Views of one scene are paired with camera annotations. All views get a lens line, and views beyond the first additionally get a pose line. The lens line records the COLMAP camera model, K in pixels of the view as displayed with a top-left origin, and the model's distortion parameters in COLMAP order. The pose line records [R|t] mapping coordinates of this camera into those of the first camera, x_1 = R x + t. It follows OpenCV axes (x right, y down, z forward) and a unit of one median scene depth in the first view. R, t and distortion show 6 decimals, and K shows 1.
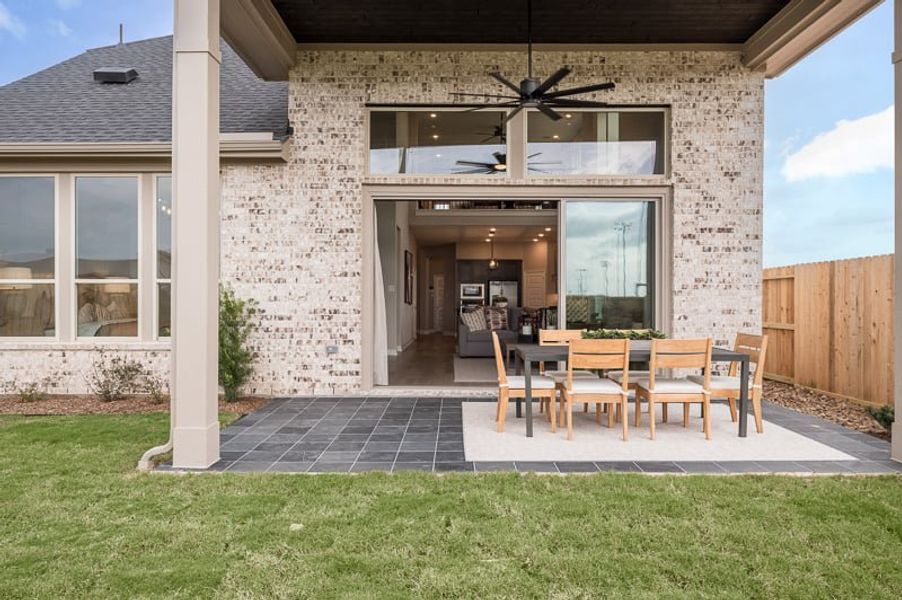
lens RADIAL K [[589.4, 0, 451.5], [0, 589.4, 303.8], [0, 0, 1]] dist [-0.008012, 0.000553]
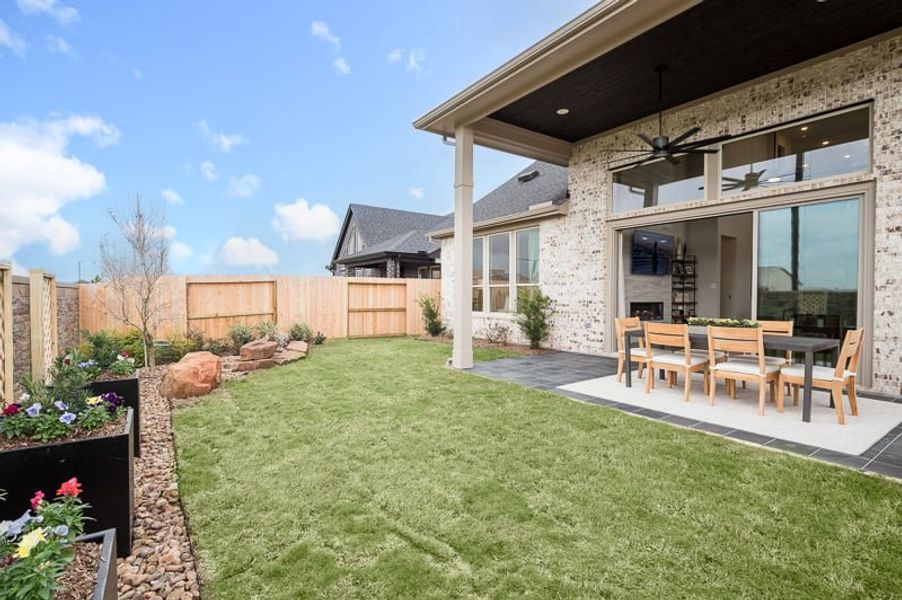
lens RADIAL K [[421.3, 0, 450.8], [0, 421.3, 297.1], [0, 0, 1]] dist [-0.005934, -0.002160]
pose [[0.576733, 0.006428, -0.816907, 0.534356], [-0.007783, 0.999967, 0.002373, -0.000165], [0.816896, 0.004990, 0.576764, 0.015905]]
